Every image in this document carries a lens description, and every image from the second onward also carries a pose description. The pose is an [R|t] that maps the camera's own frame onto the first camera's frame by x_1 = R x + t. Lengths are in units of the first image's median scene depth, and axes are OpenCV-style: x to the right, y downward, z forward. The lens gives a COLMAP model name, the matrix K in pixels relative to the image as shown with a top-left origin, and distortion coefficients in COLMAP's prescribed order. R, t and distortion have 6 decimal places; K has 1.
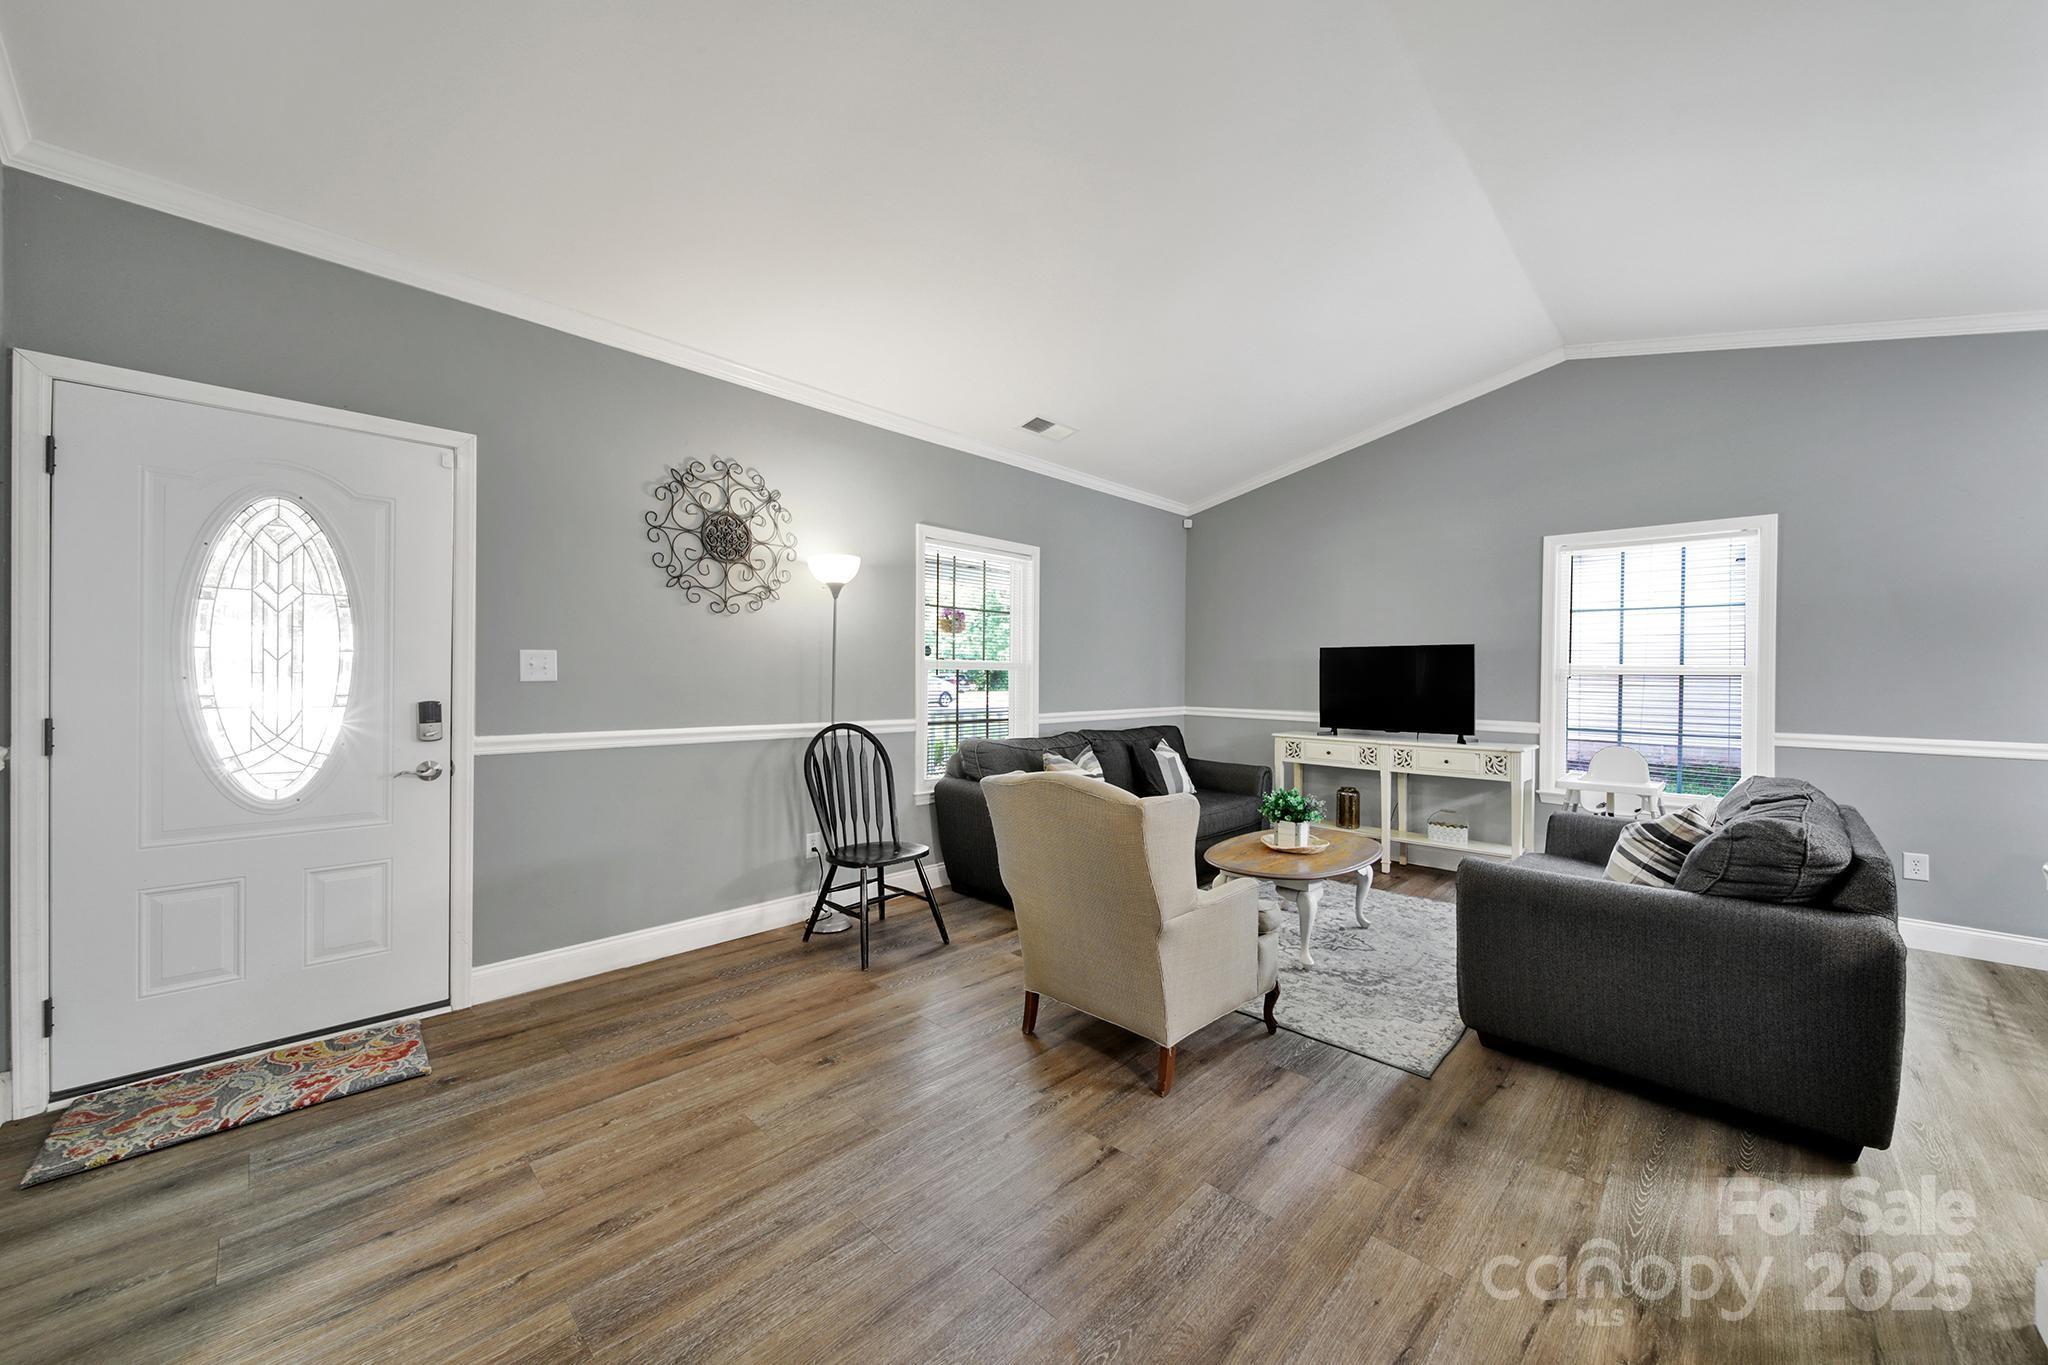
lens RADIAL K [[737.8, 0, 1008.0], [0, 737.8, 680.9], [0, 0, 1]] dist [-0.001939, -0.001141]
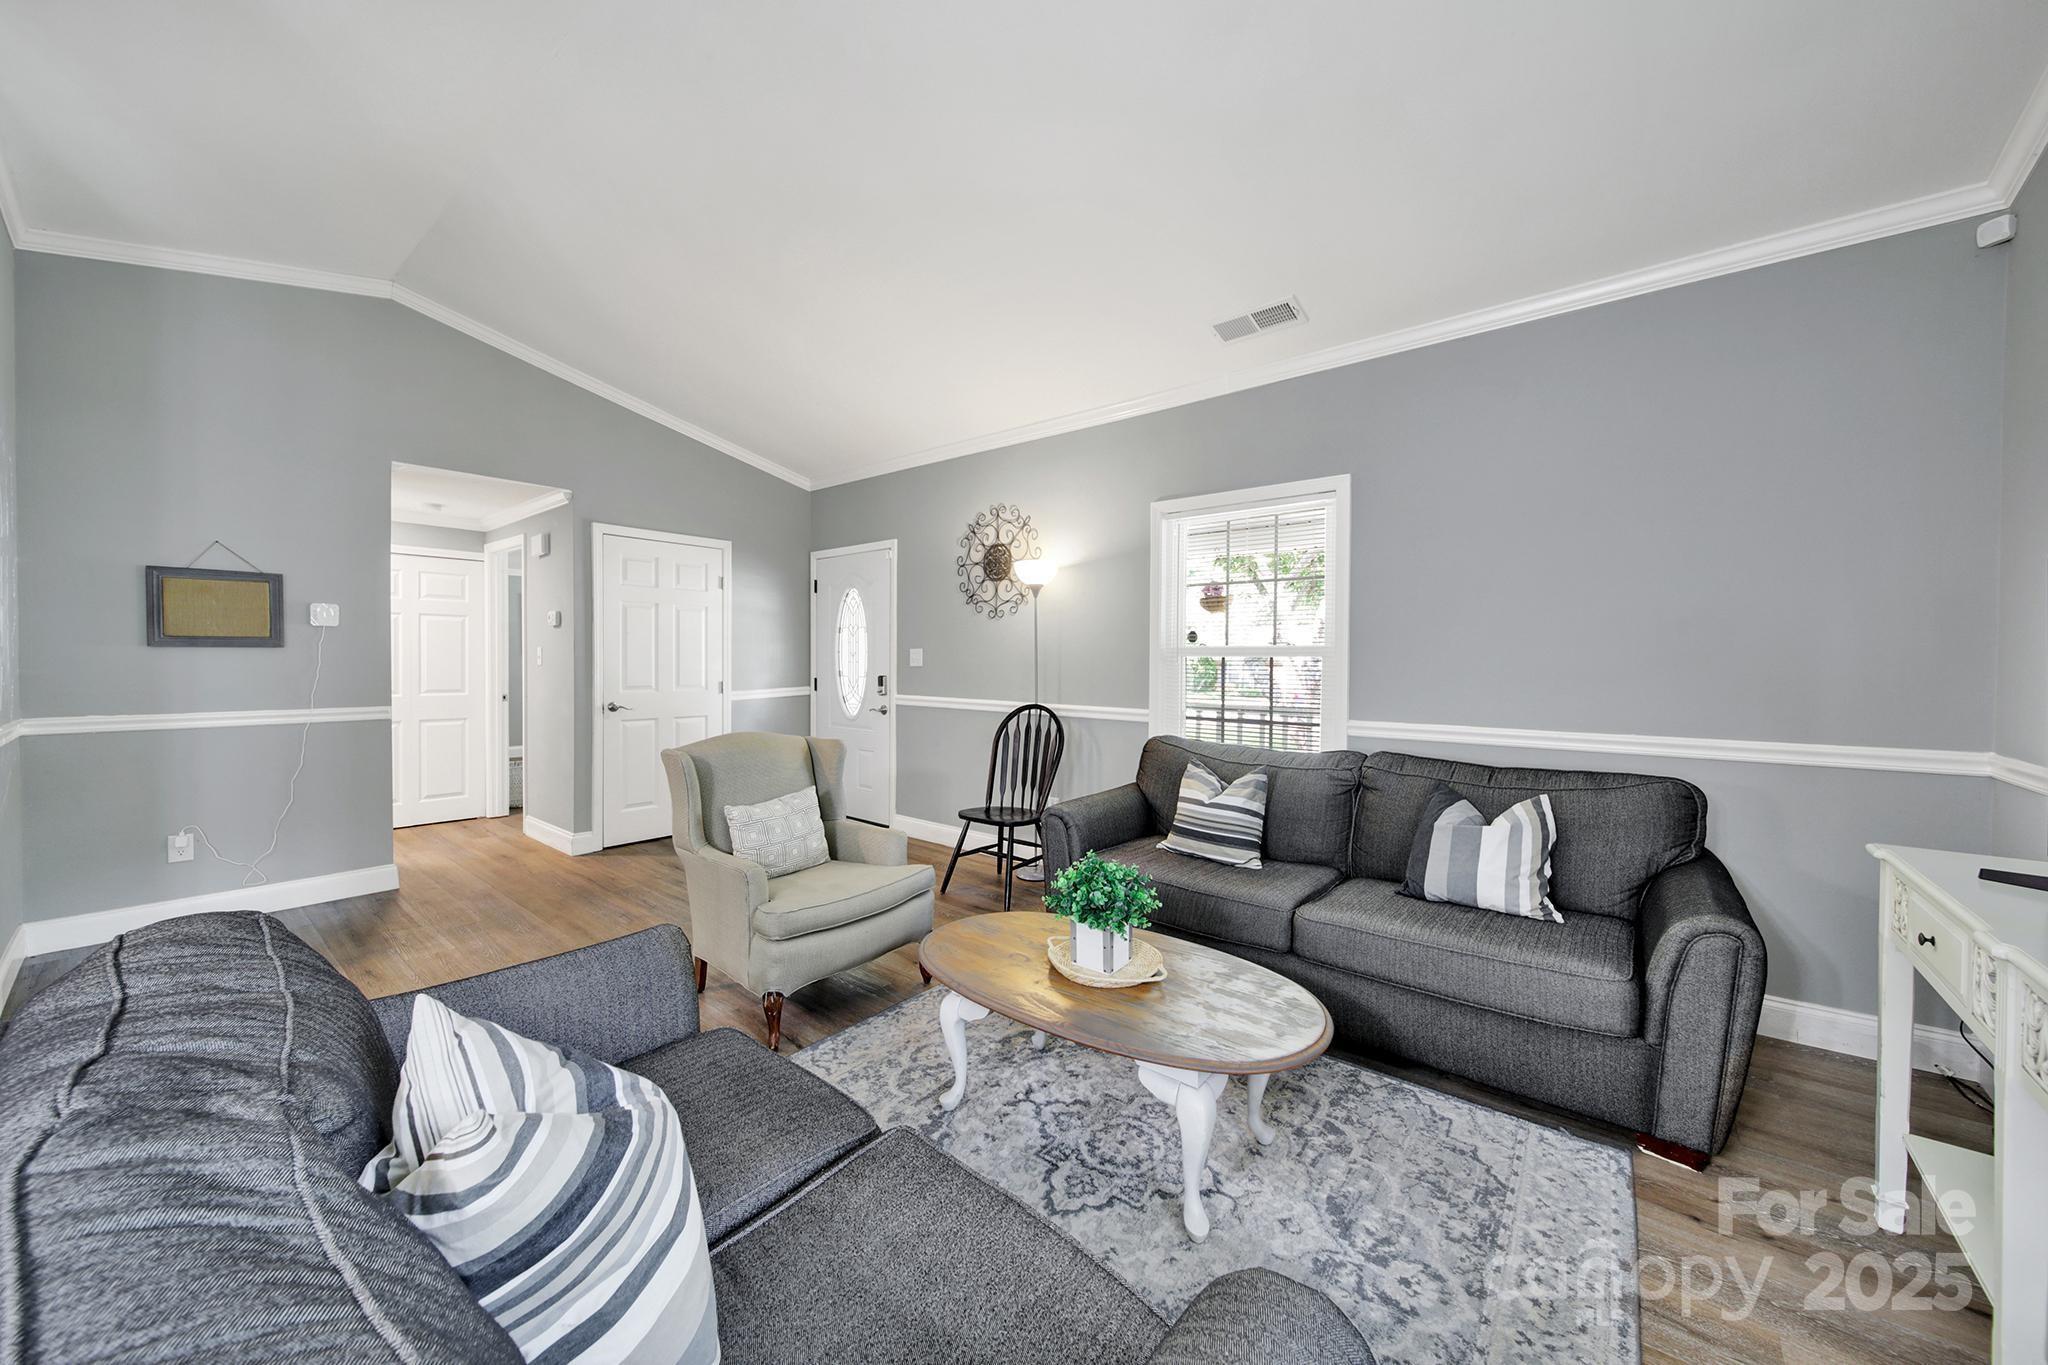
lens RADIAL K [[737.8, 0, 1021.2], [0, 737.8, 662.9], [0, 0, 1]] dist [-0.001939, -0.001141]
pose [[0.092154, -0.003019, -0.995740, 0.926367], [-0.011049, 0.999931, -0.004054, -0.002787], [0.995683, 0.011375, 0.092115, 0.867083]]
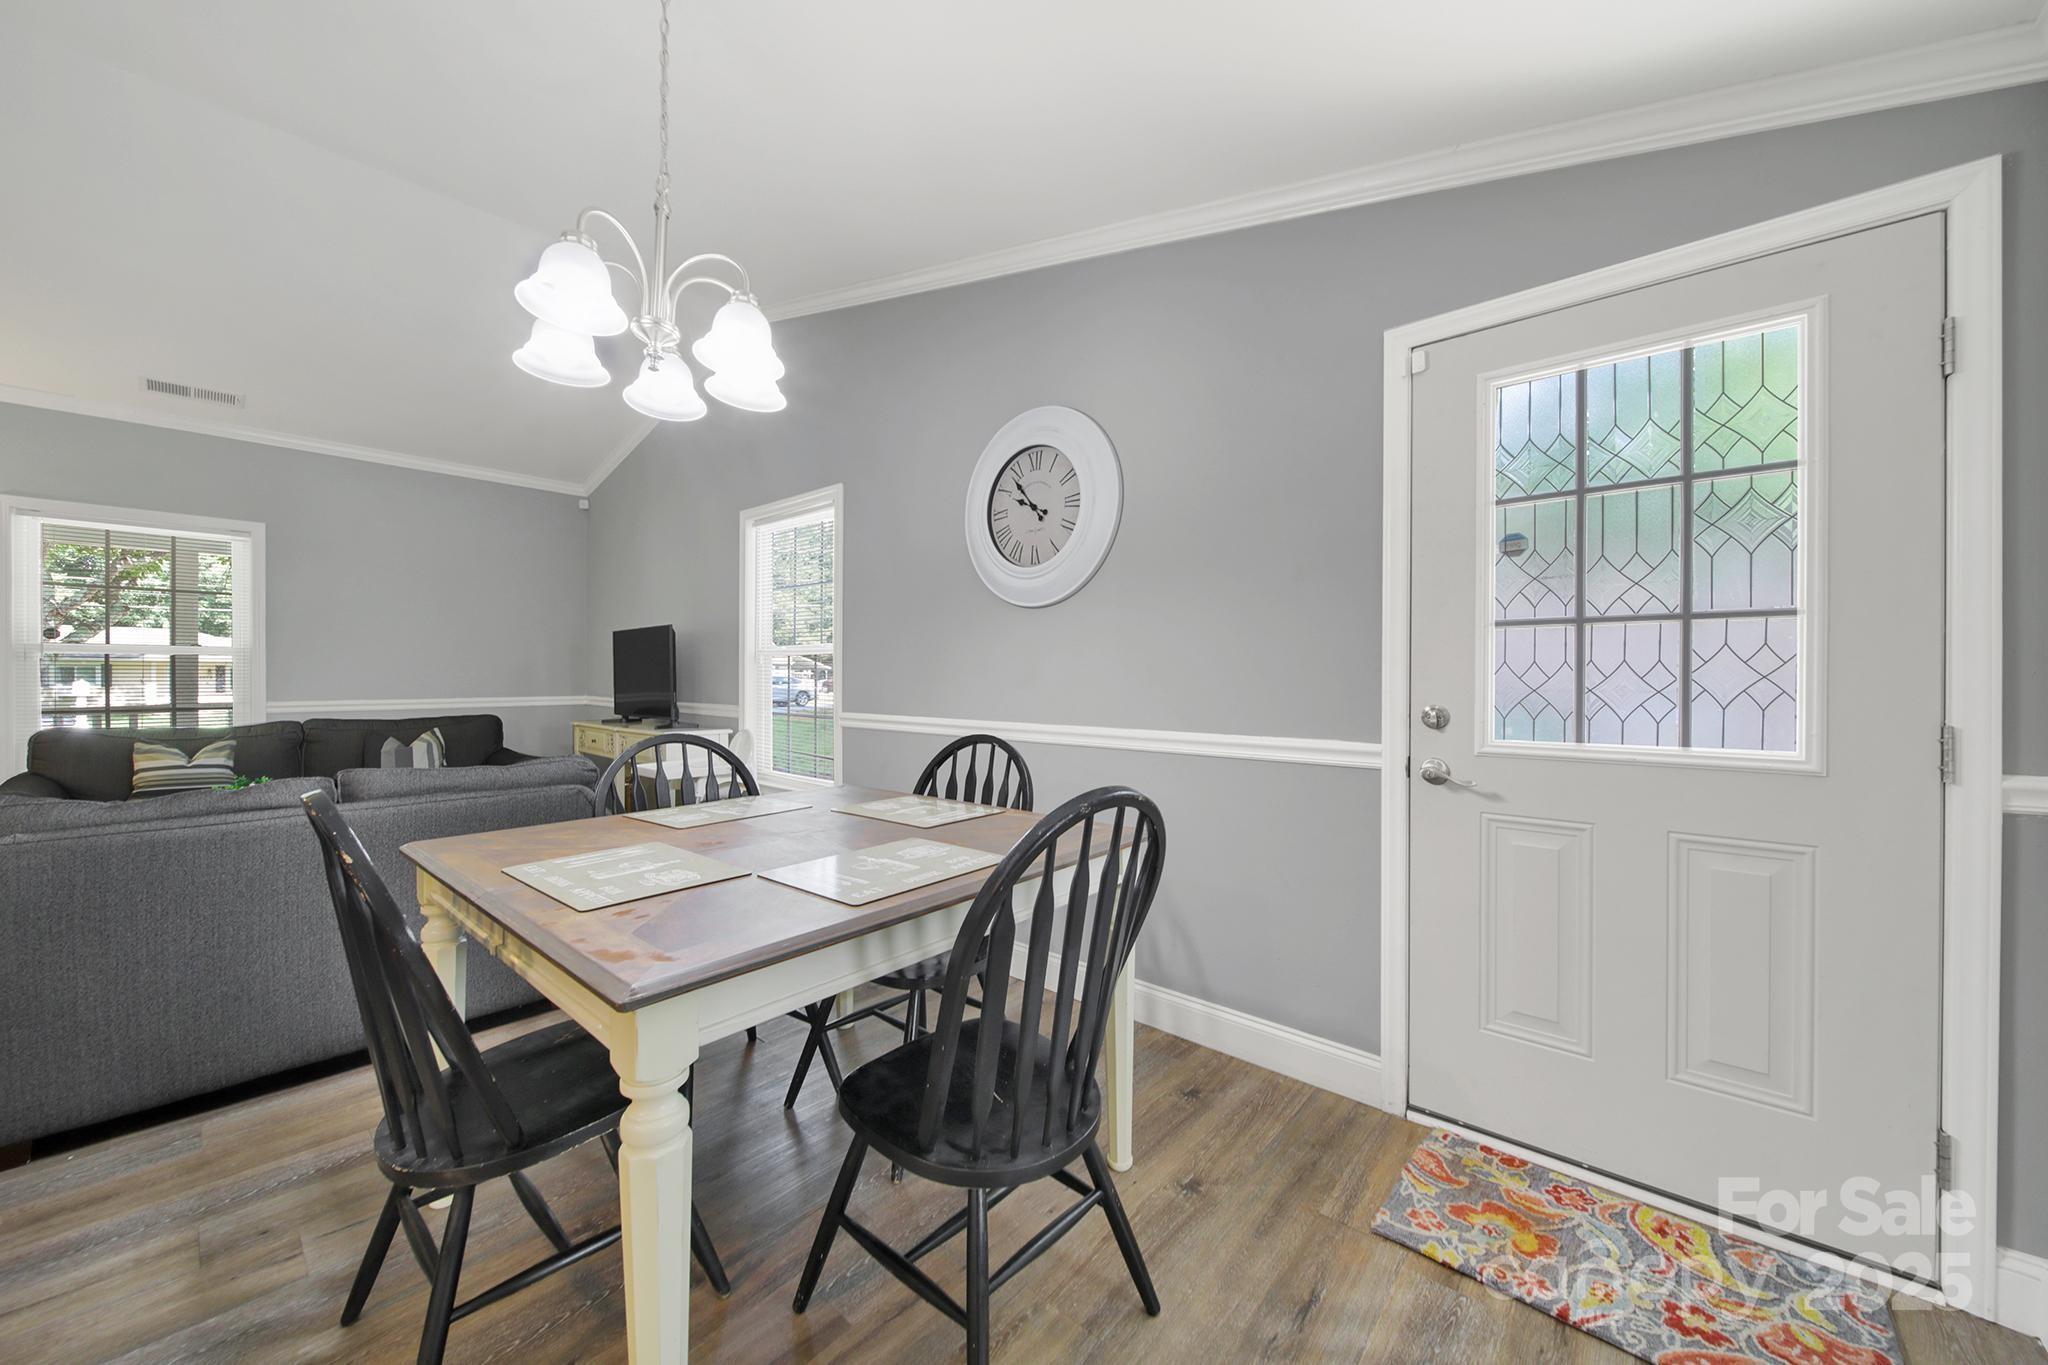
lens RADIAL K [[737.8, 0, 1020.2], [0, 737.8, 678.9], [0, 0, 1]] dist [-0.001939, -0.001141]
pose [[0.998423, -0.007447, 0.055635, 1.268750], [0.007331, 0.999971, 0.002283, 0.027294], [-0.055650, -0.001872, 0.998449, 0.028392]]
